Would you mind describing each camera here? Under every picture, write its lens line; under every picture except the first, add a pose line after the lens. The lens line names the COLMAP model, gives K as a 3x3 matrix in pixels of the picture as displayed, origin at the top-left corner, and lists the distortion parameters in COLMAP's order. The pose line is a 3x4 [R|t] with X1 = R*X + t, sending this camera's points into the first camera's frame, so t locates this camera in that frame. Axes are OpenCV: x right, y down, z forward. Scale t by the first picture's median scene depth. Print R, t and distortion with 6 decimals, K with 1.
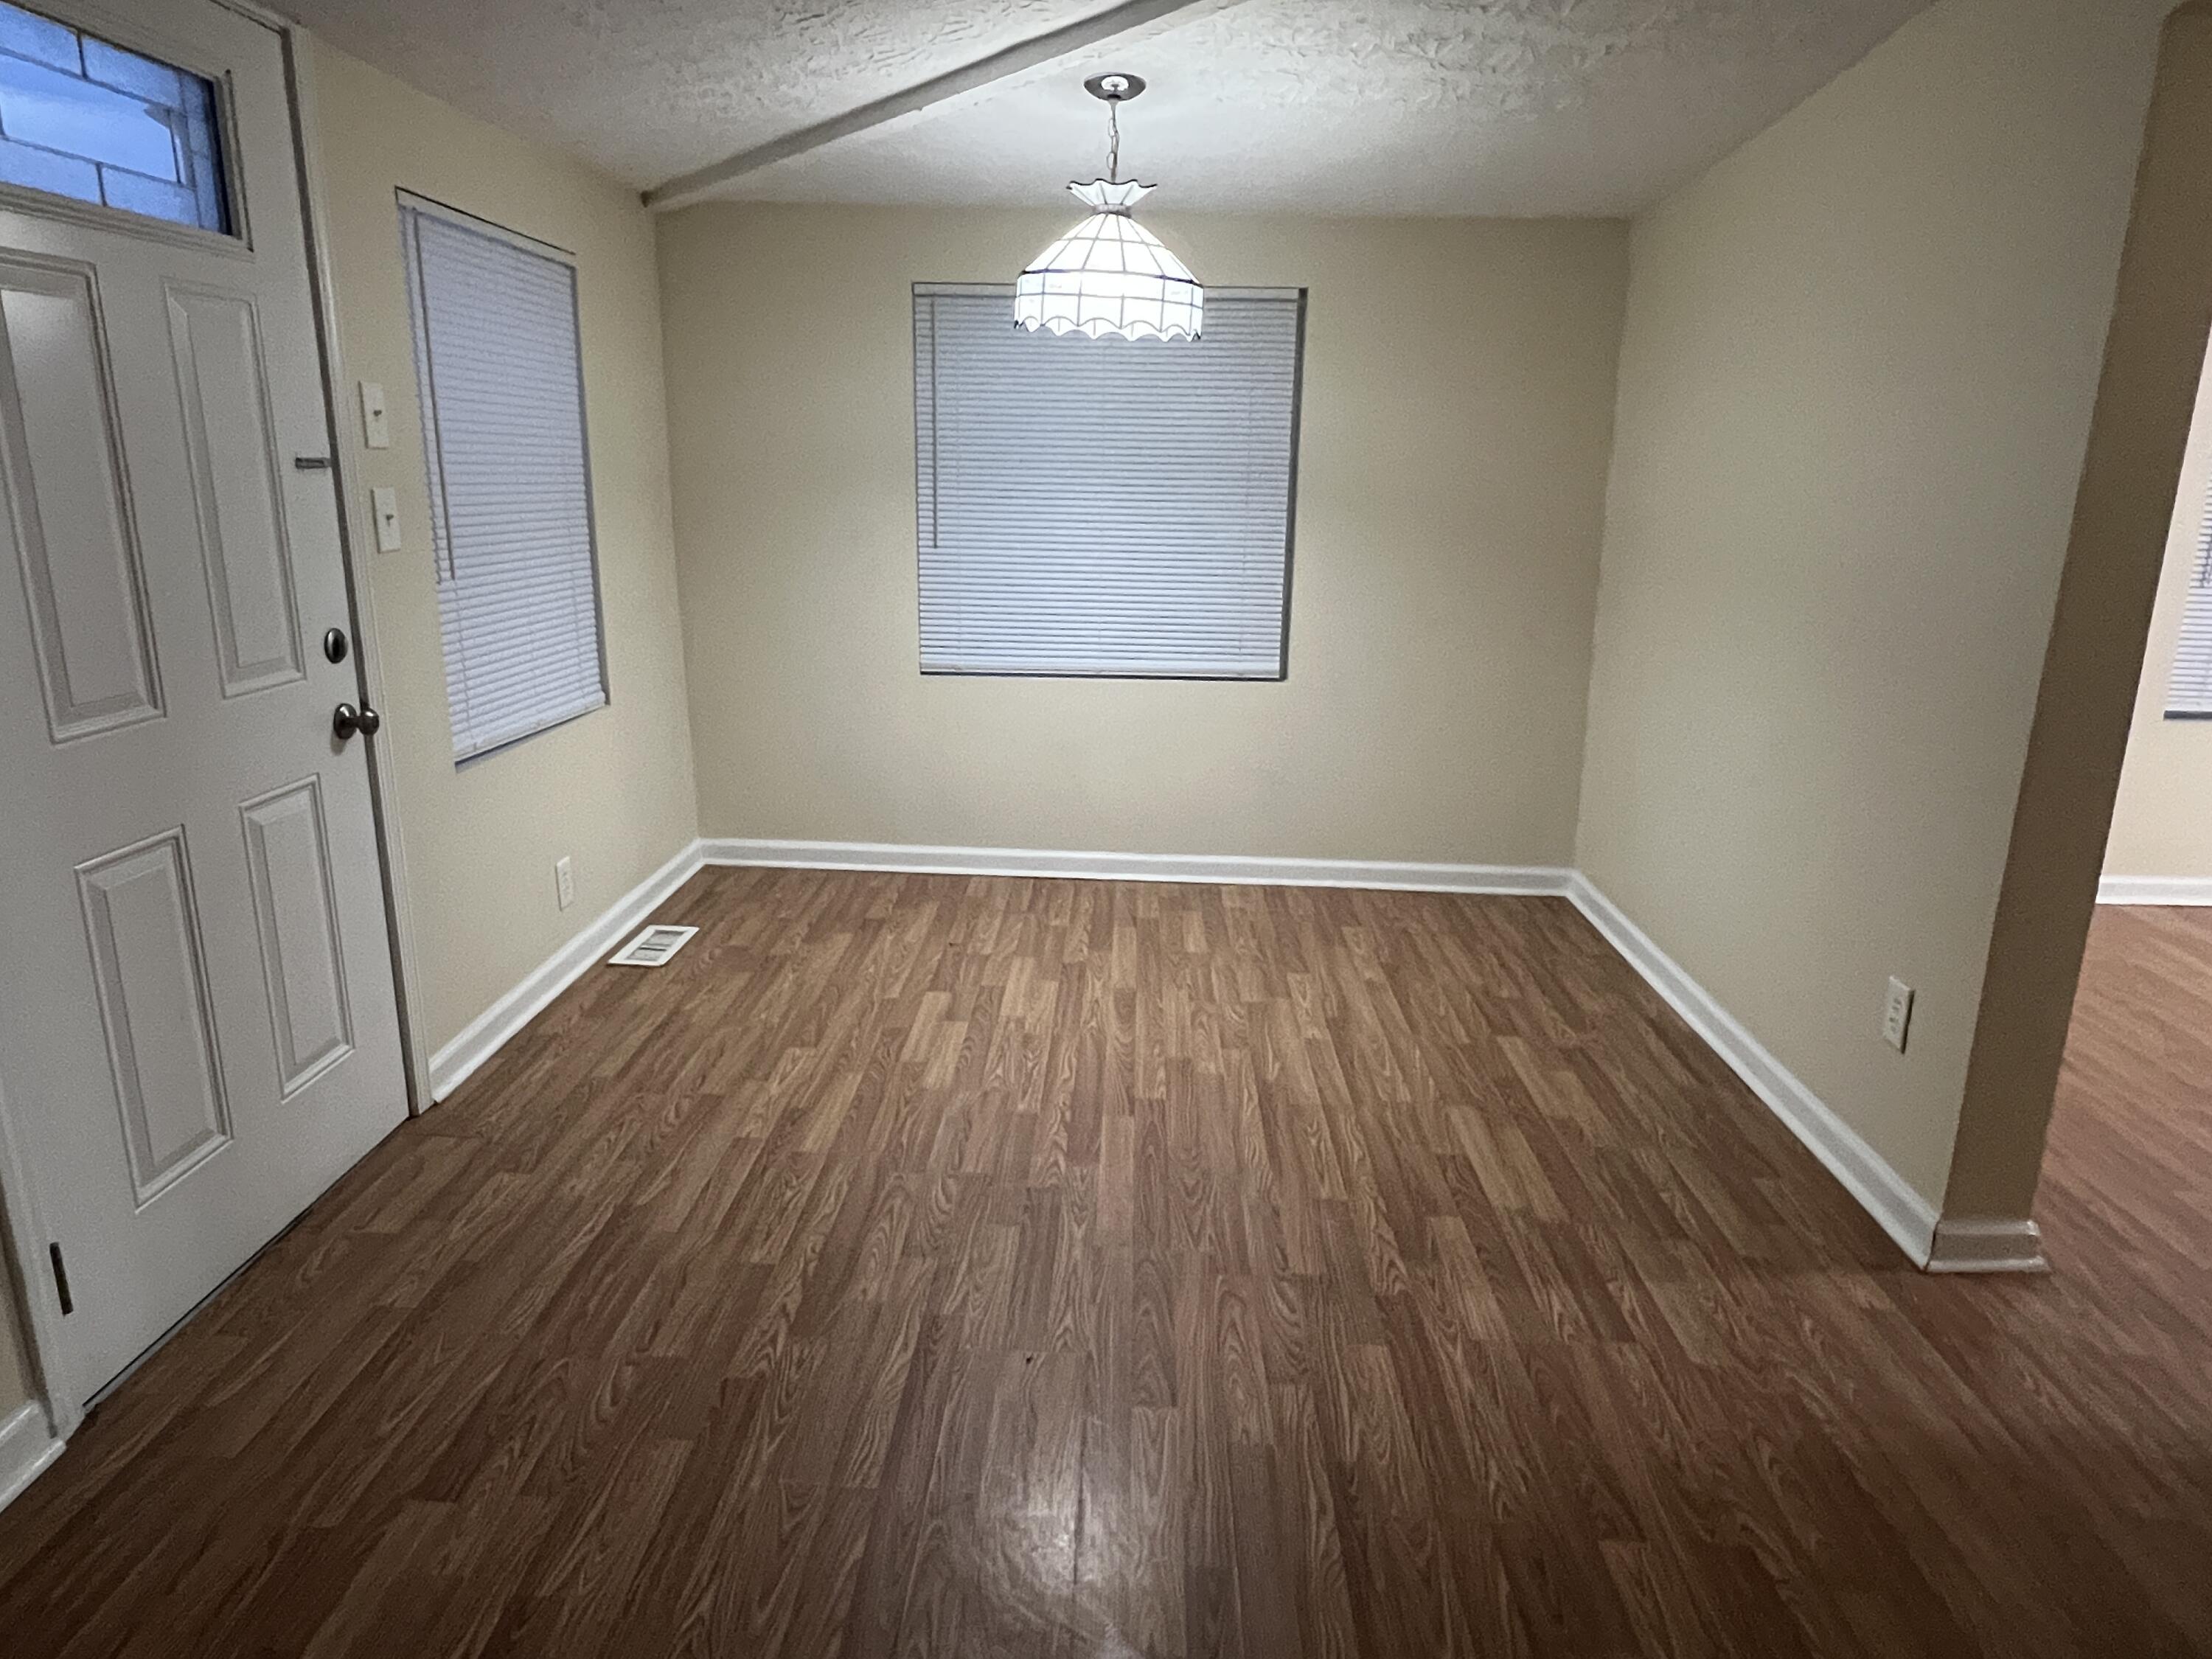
lens RADIAL K [[1396.0, 0, 1091.7], [0, 1396.0, 834.0], [0, 0, 1]] dist [-0.008825, 0.000835]
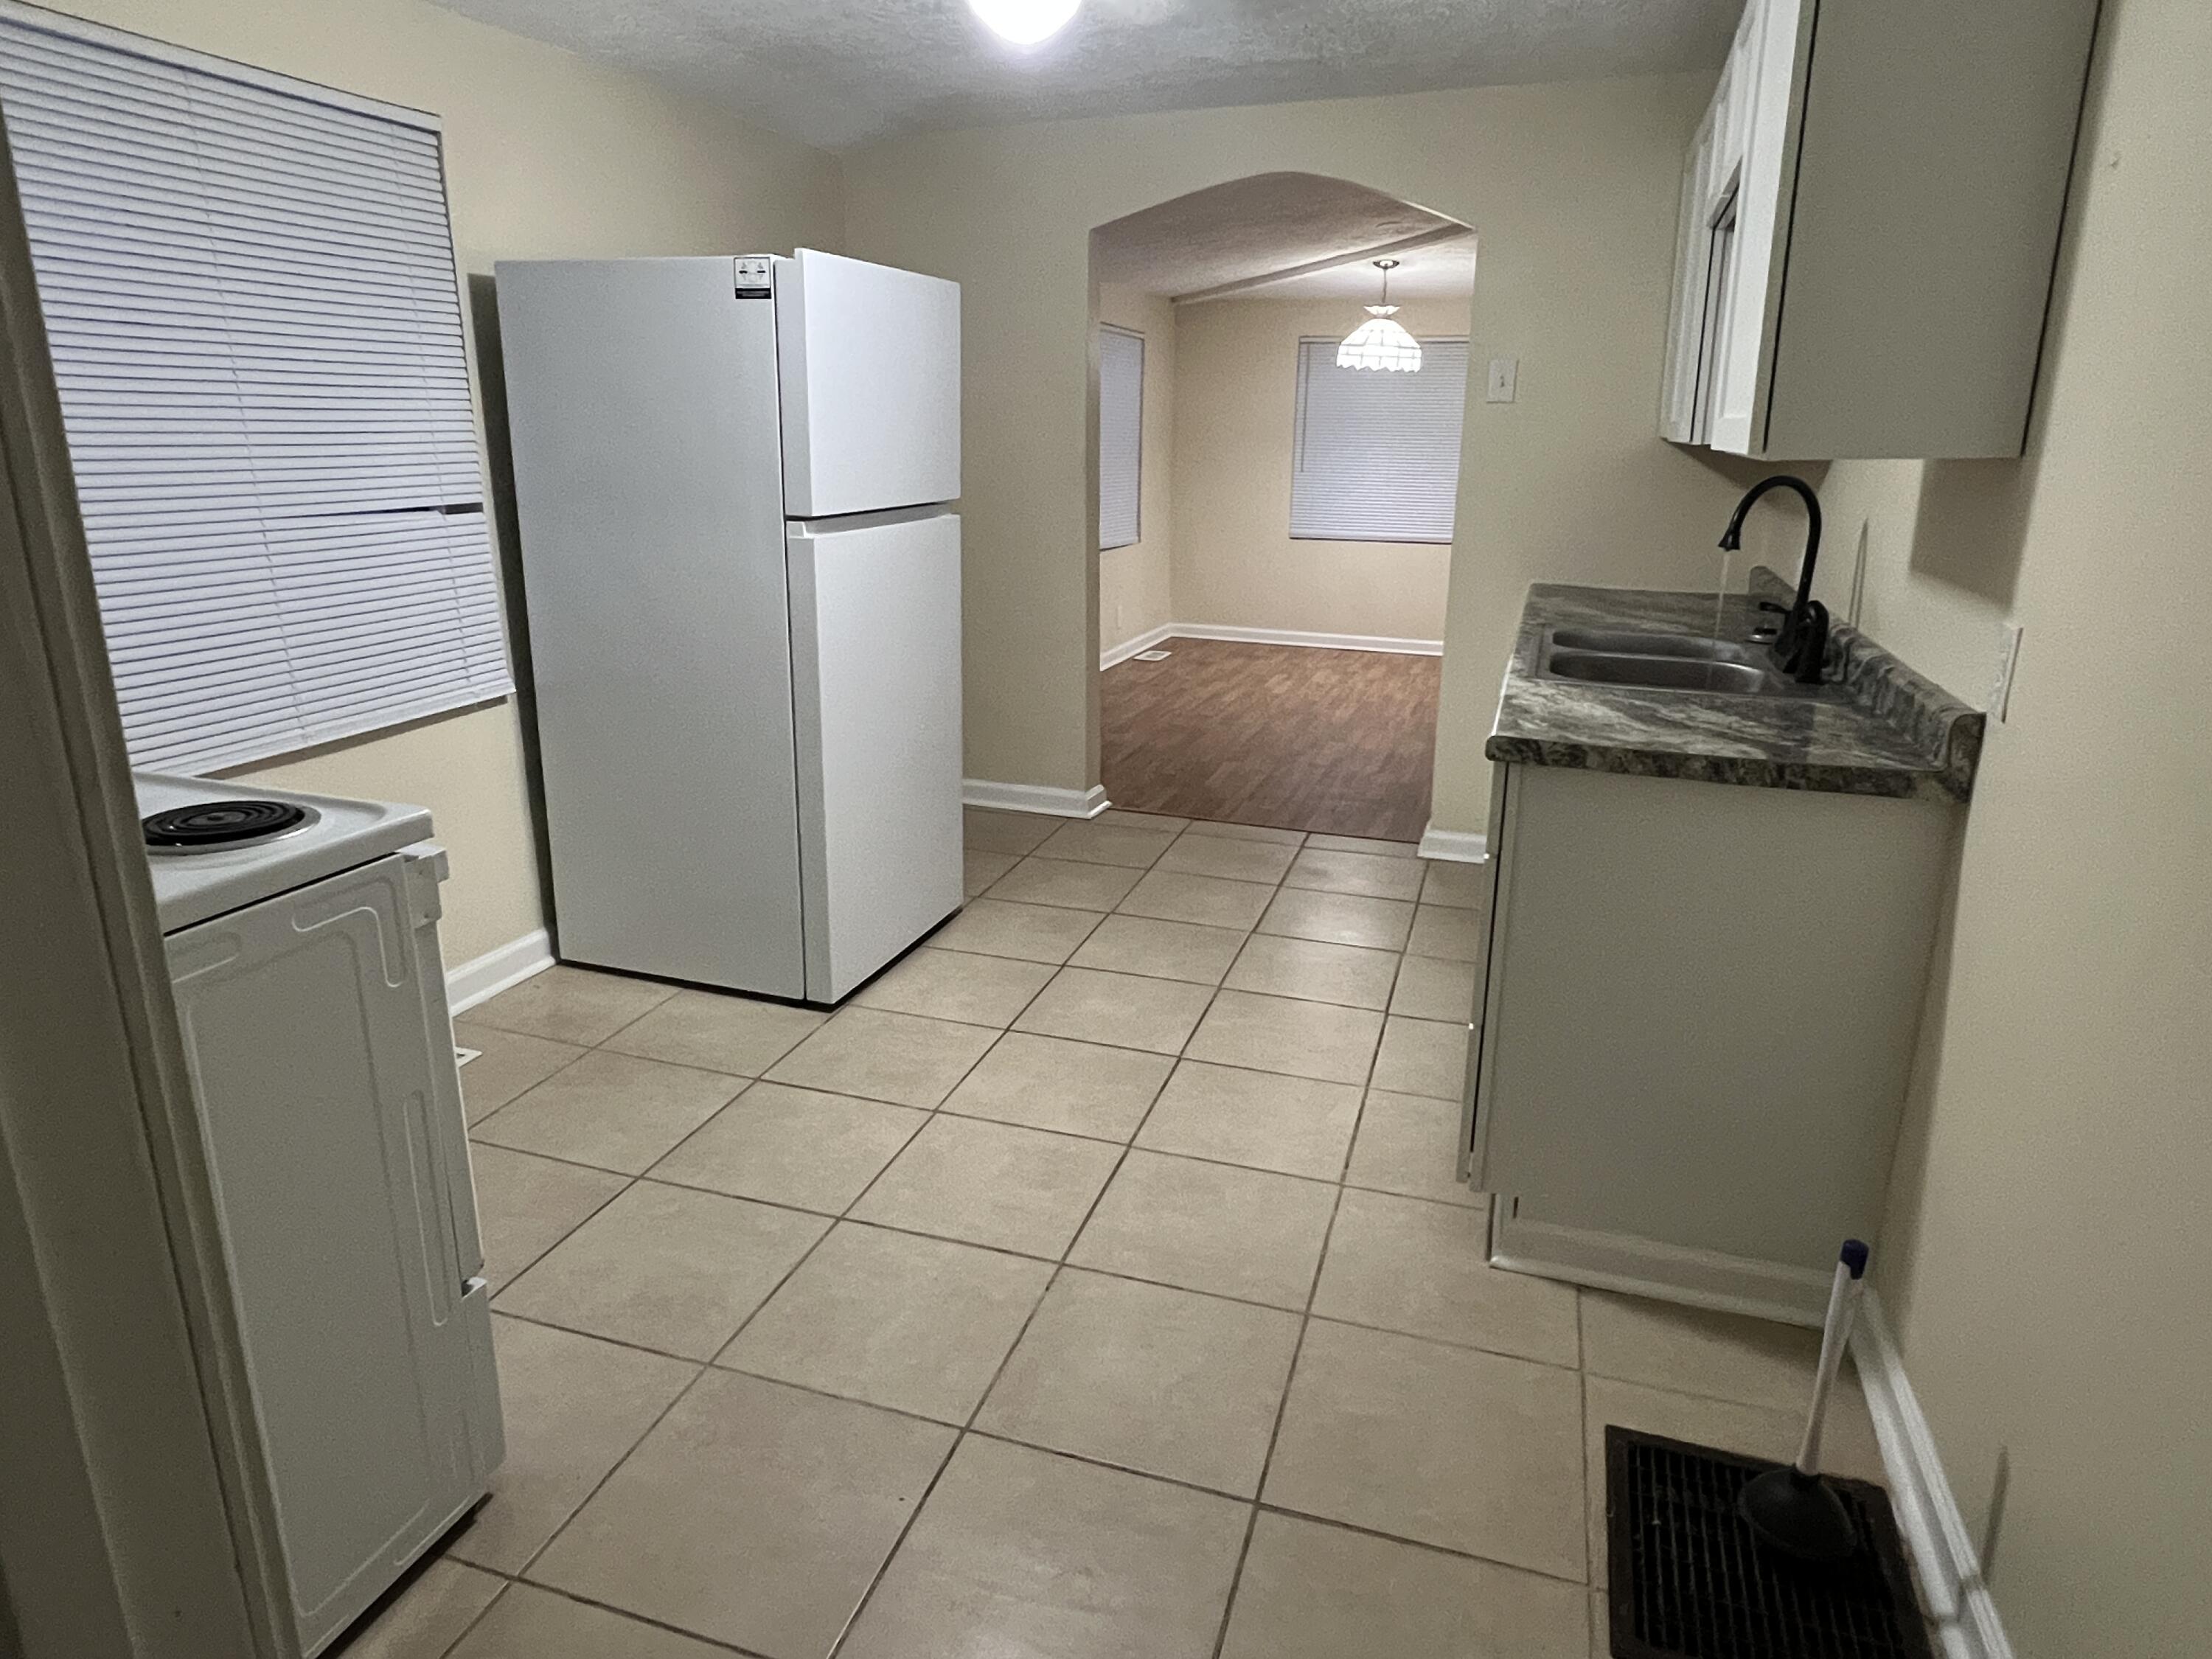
lens RADIAL K [[1396.0, 0, 1107.8], [0, 1396.0, 828.3], [0, 0, 1]] dist [-0.008825, 0.000835]
pose [[0.964016, 0.076731, -0.254530, 0.212406], [-0.074949, 0.997047, 0.016710, 0.364396], [0.255061, 0.002968, 0.966920, -1.247201]]
